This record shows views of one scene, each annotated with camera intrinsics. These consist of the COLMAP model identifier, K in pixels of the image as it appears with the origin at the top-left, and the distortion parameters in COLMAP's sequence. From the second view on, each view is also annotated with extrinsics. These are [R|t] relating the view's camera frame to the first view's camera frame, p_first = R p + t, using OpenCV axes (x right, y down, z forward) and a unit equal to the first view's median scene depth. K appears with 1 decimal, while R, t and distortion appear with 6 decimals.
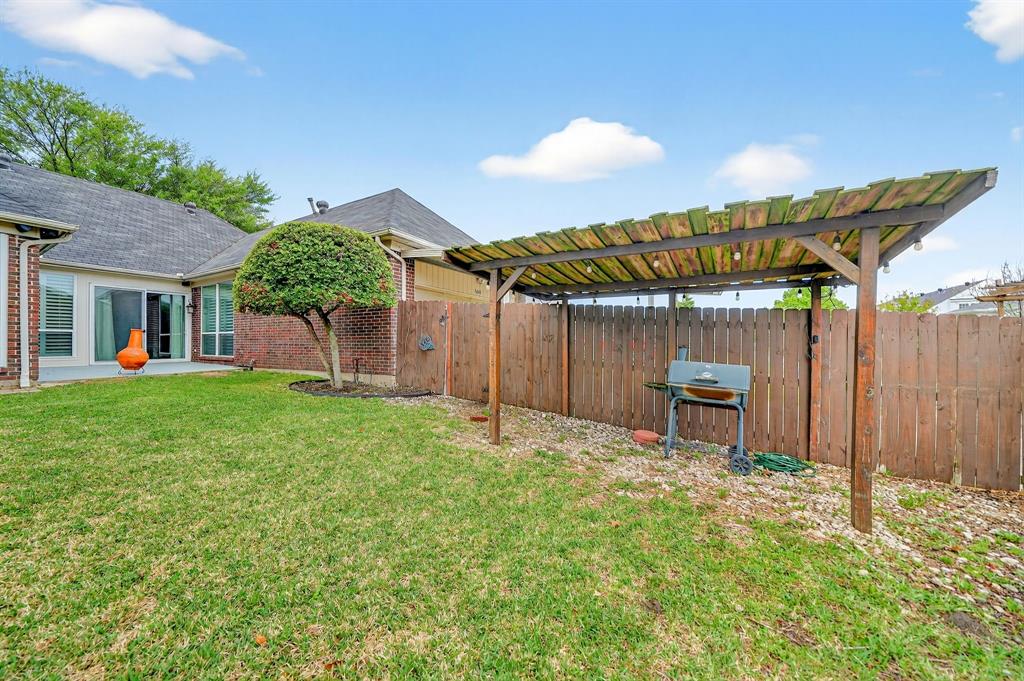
lens RADIAL K [[370.2, 0, 510.8], [0, 370.2, 342.6], [0, 0, 1]] dist [-0.002852, -0.000021]
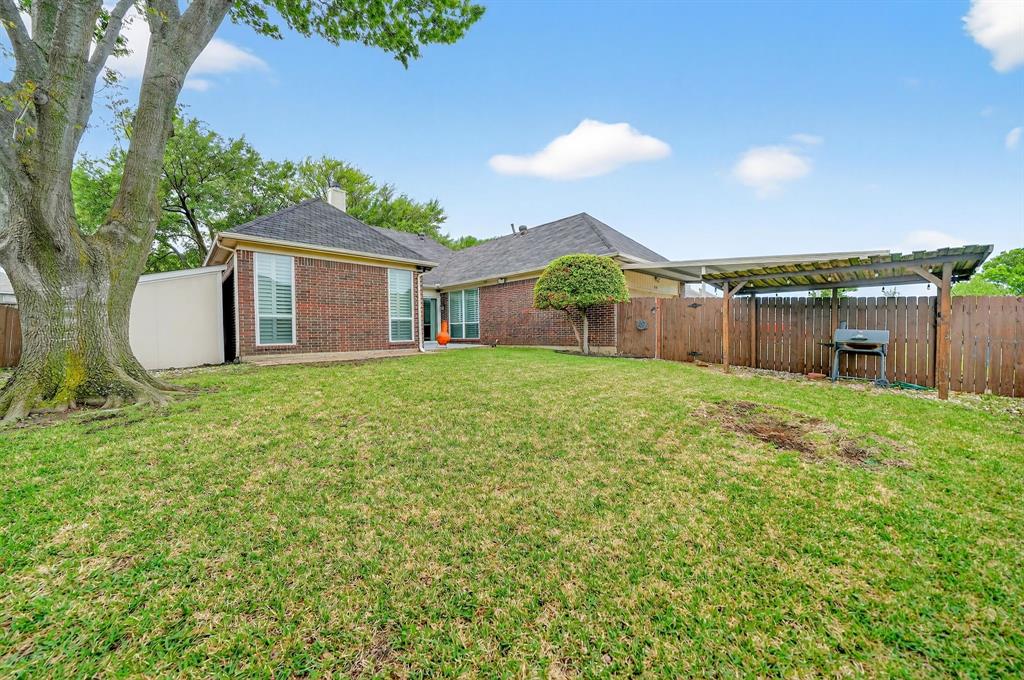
lens RADIAL K [[370.2, 0, 513.3], [0, 370.2, 340.1], [0, 0, 1]] dist [-0.002852, -0.000021]
pose [[0.961693, -0.007932, -0.274012, -0.420973], [0.013982, 0.999700, 0.020135, 0.034317], [0.273770, -0.023195, 0.961515, -0.835358]]
